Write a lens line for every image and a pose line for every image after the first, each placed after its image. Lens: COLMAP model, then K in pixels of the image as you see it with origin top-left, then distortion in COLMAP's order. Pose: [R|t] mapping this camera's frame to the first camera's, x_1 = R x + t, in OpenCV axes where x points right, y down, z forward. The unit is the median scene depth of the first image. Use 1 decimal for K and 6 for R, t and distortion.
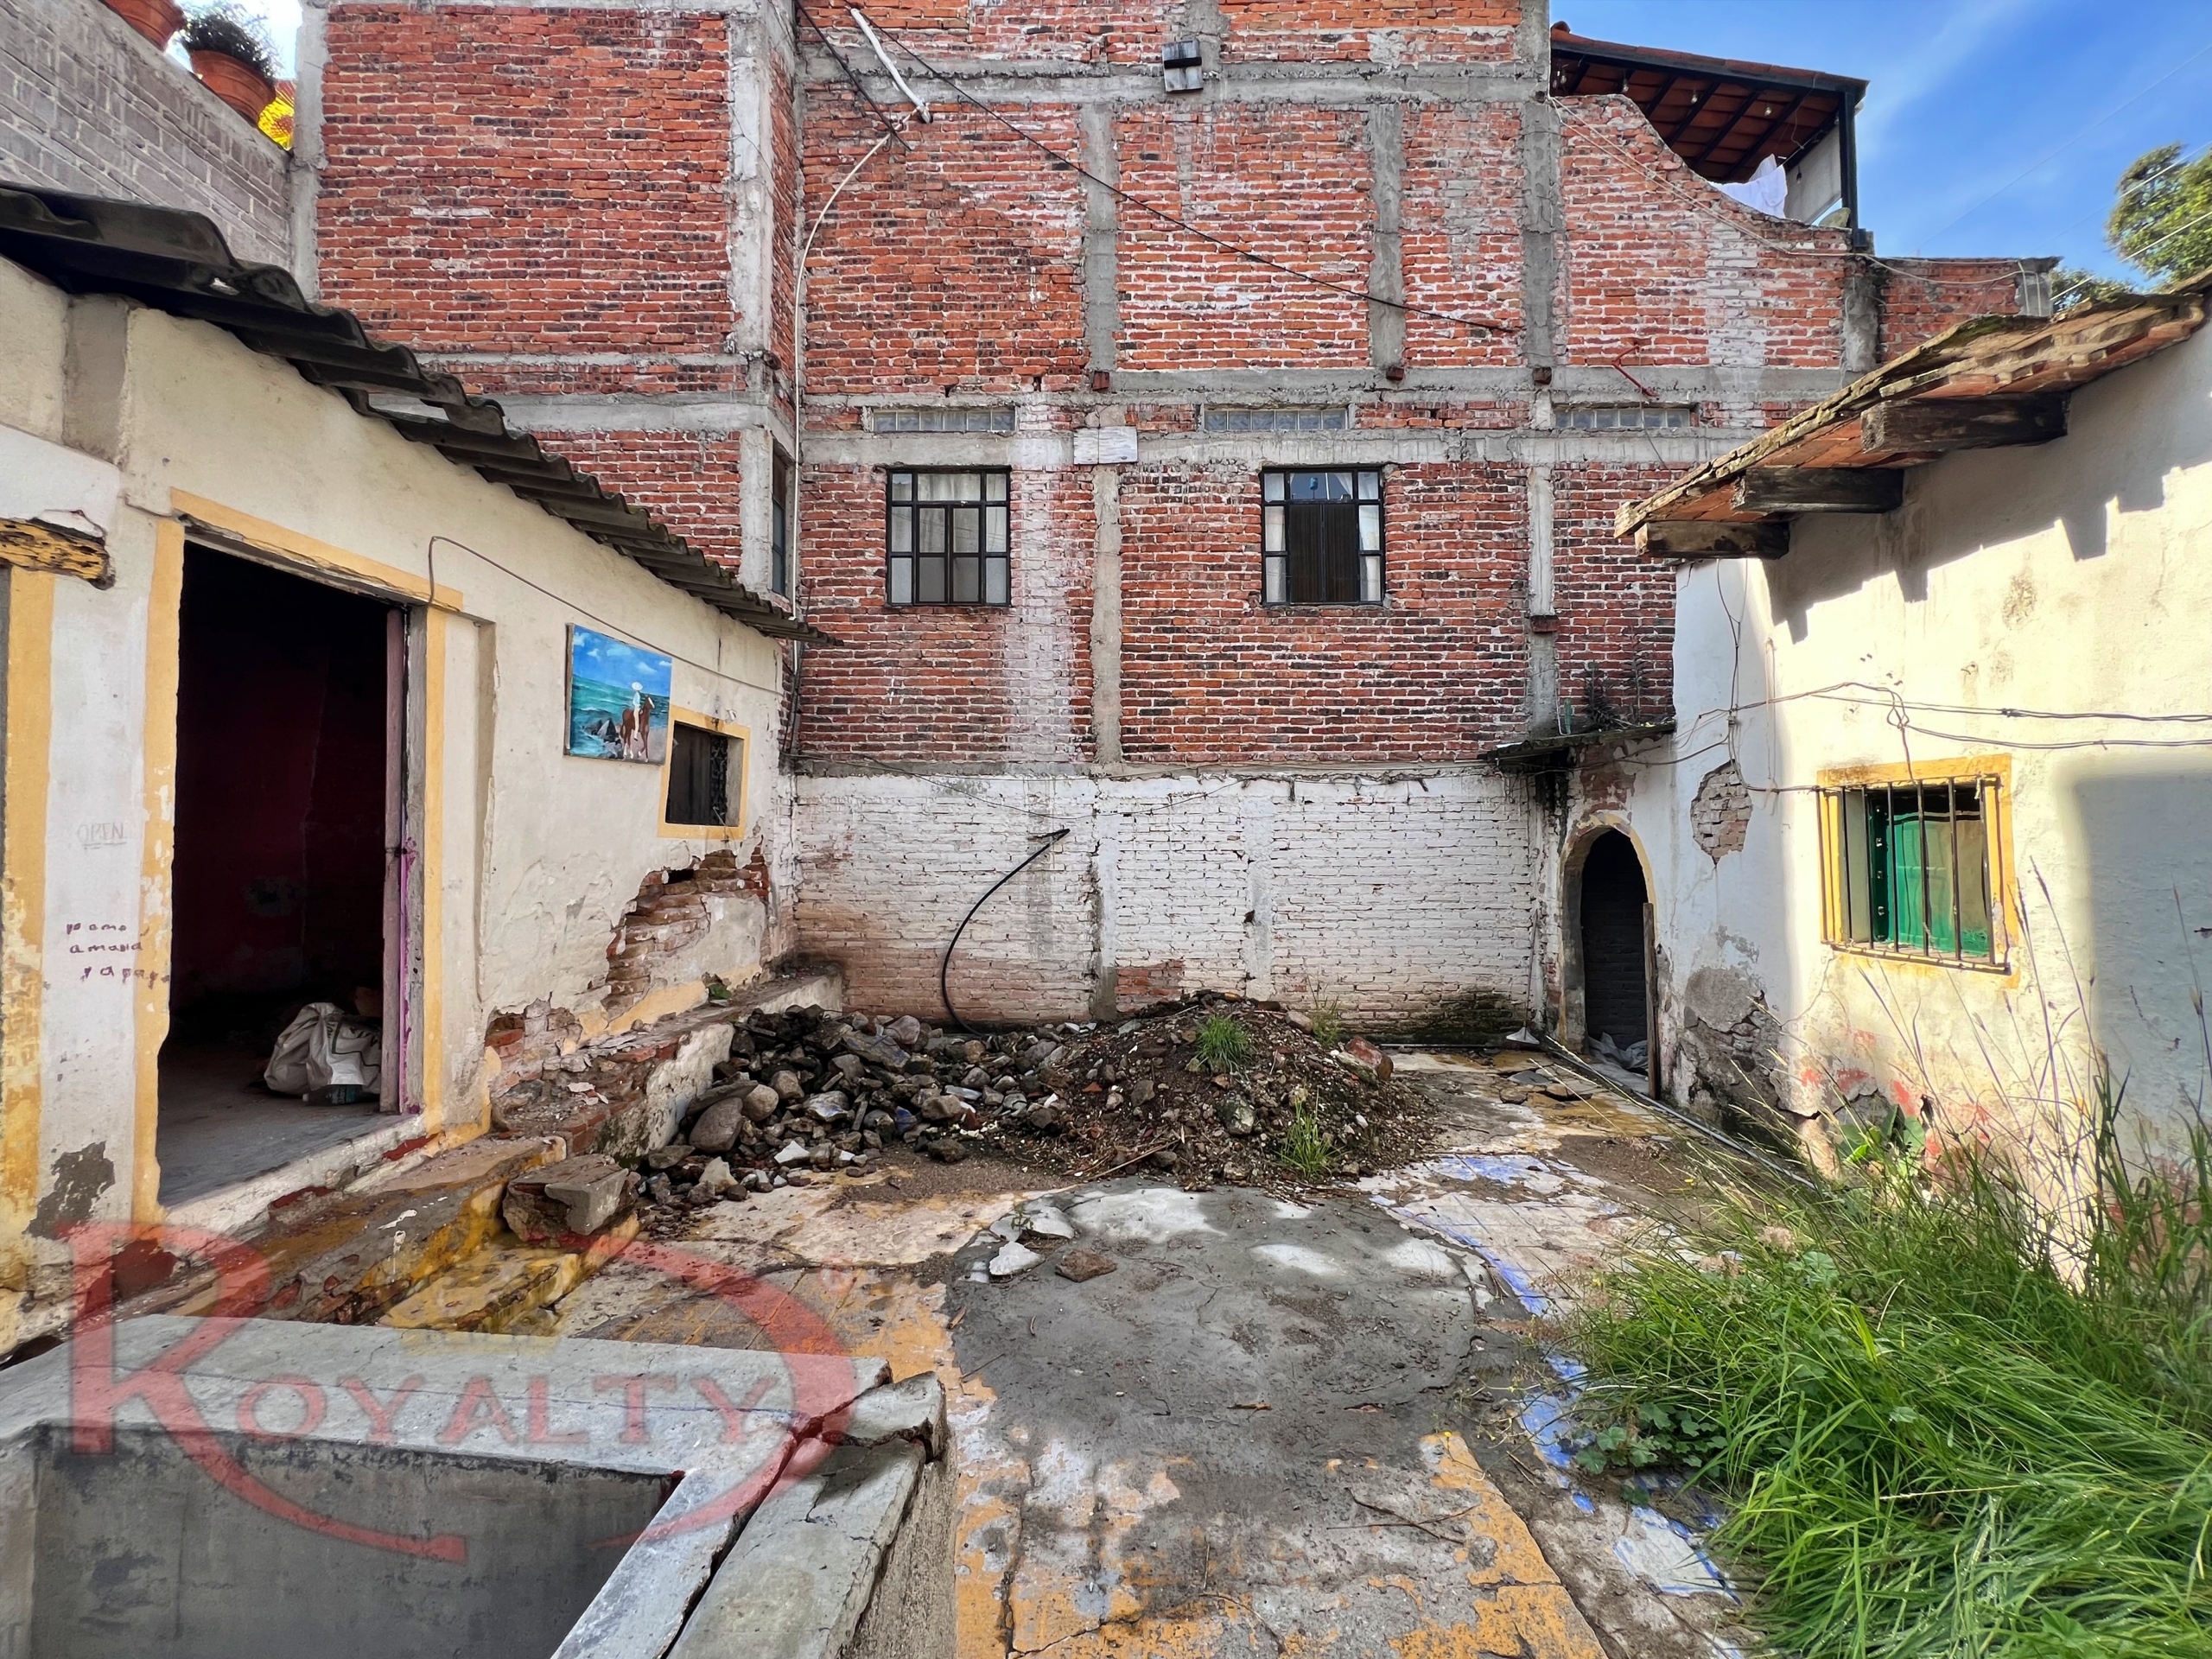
lens RADIAL K [[887.0, 0, 1107.8], [0, 887.0, 821.5], [0, 0, 1]] dist [-0.003006, 0.000390]
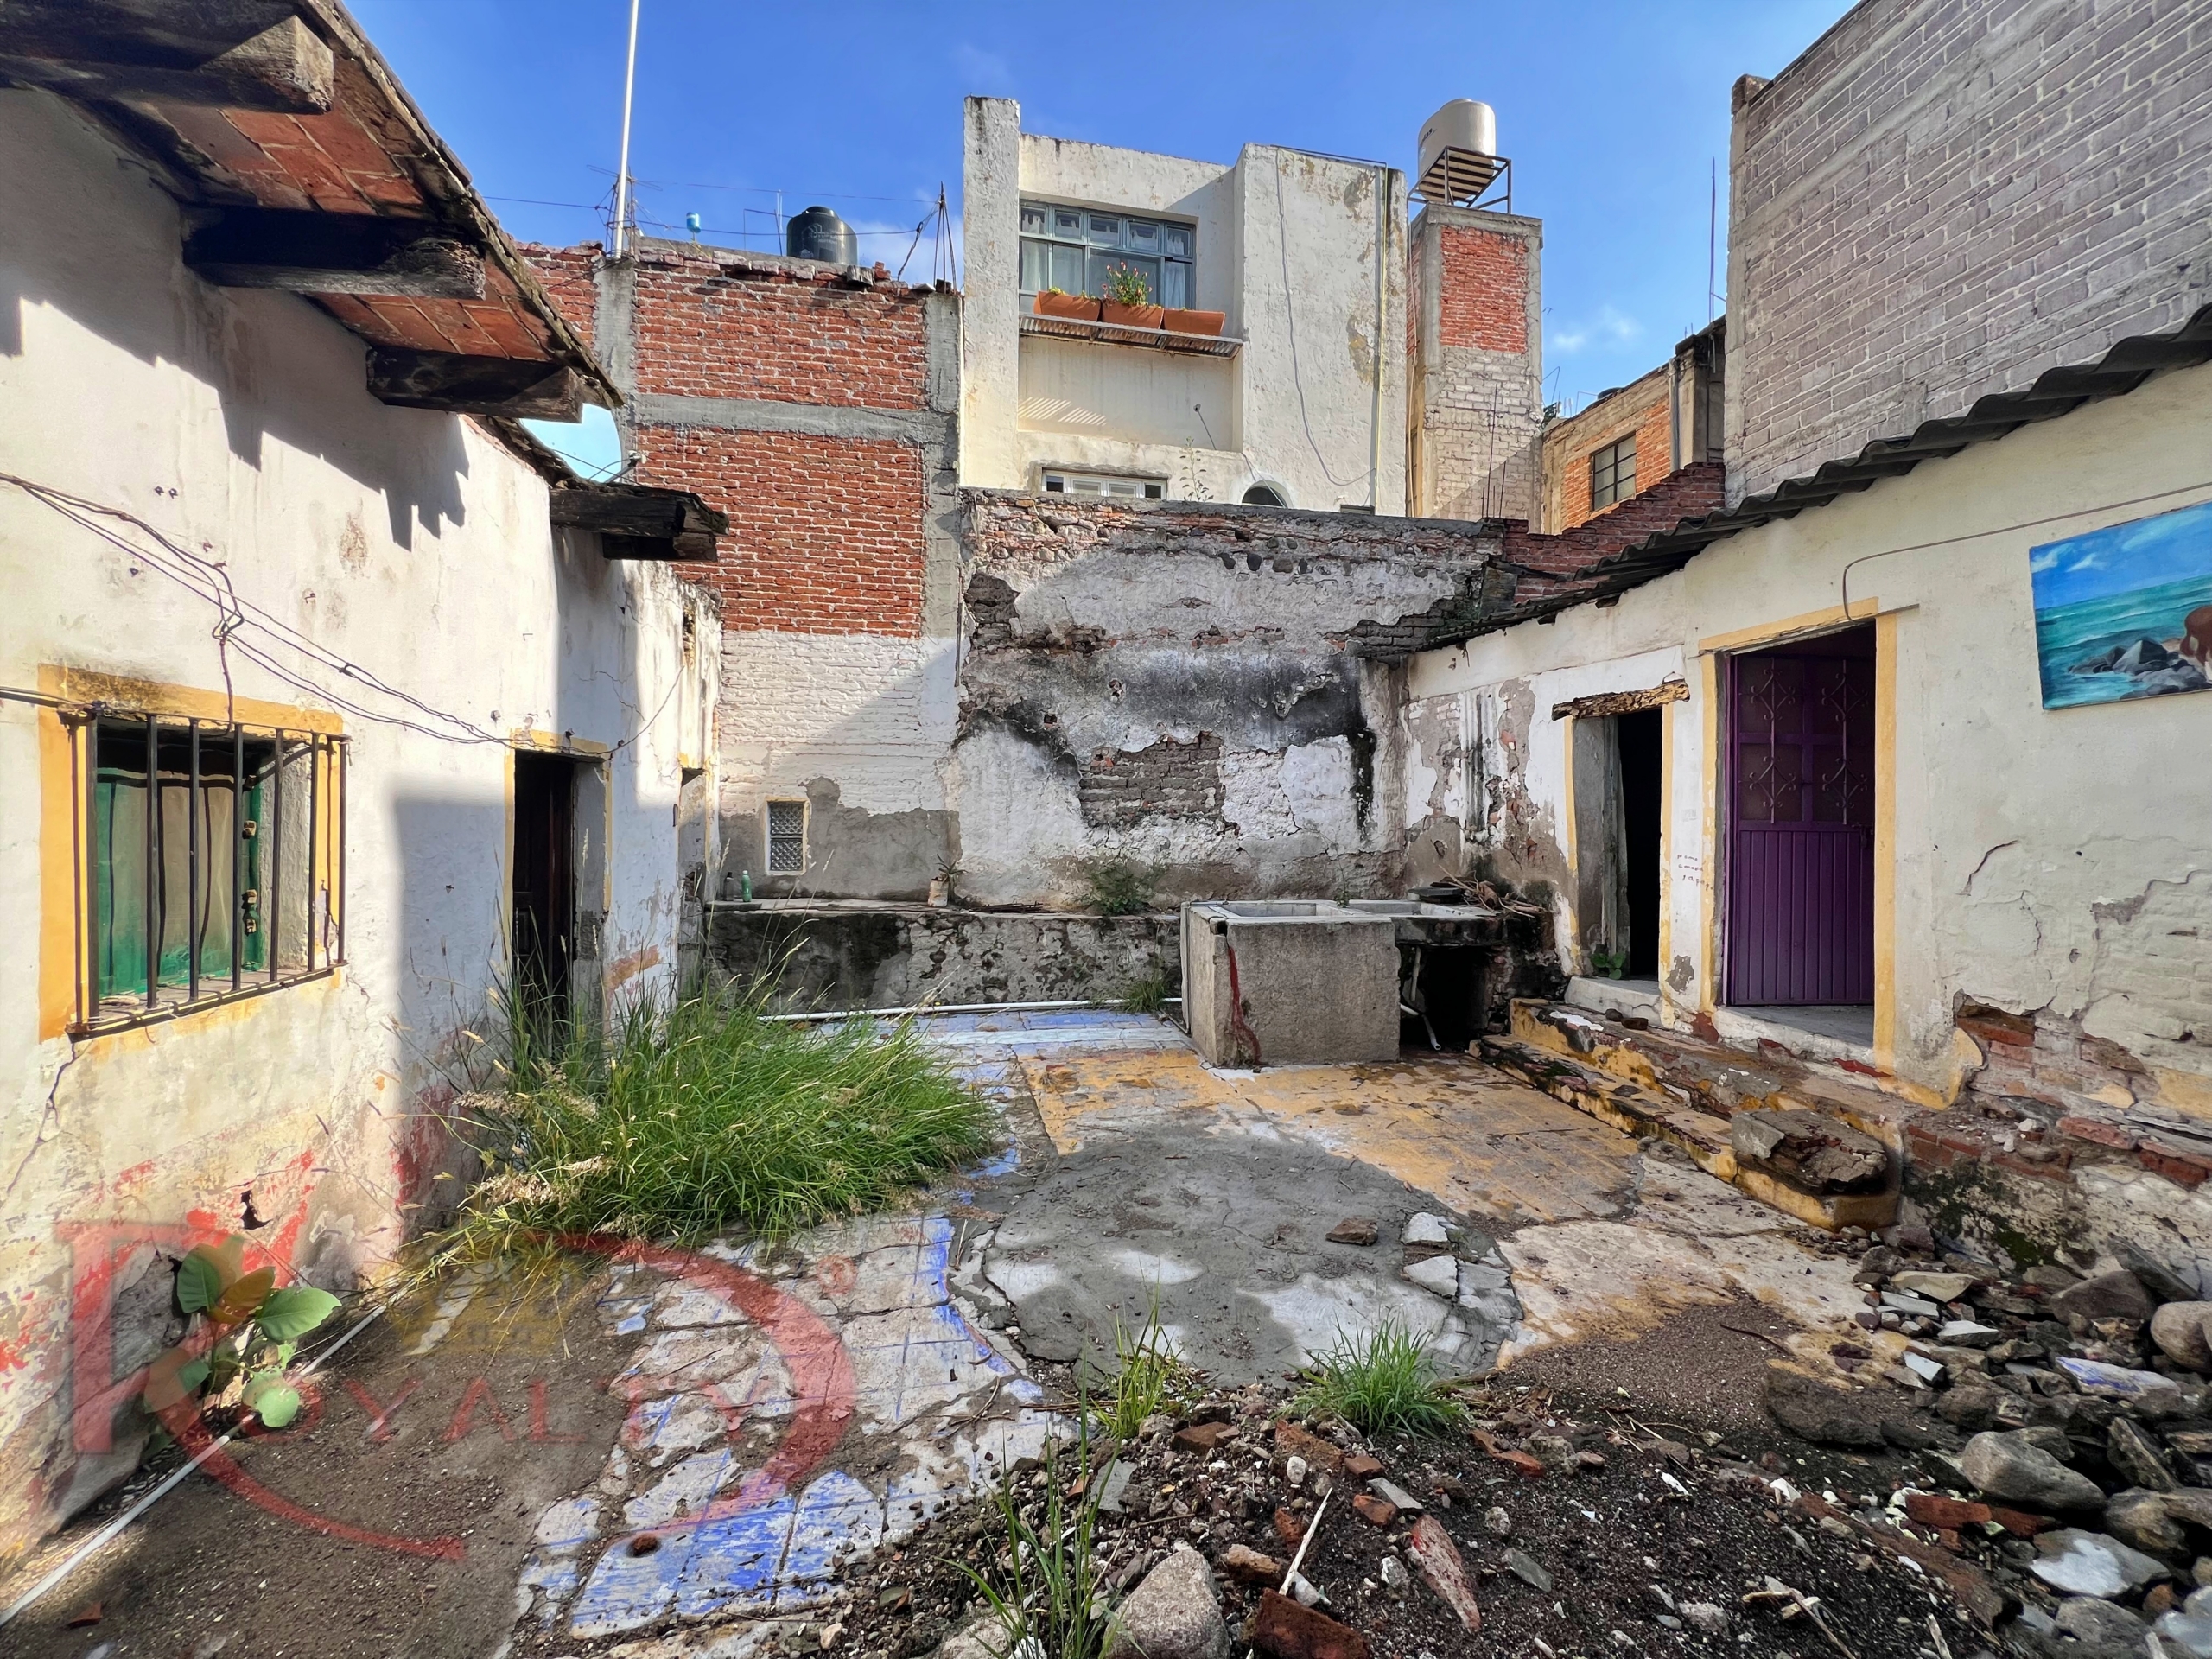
lens RADIAL K [[885.0, 0, 1103.6], [0, 885.0, 820.8], [0, 0, 1]] dist [-0.003210, 0.000625]
pose [[-0.985870, 0.000529, -0.167513, 0.210043], [0.003397, 0.999853, -0.016833, 0.020378], [0.167479, -0.017164, -0.985726, 0.959181]]
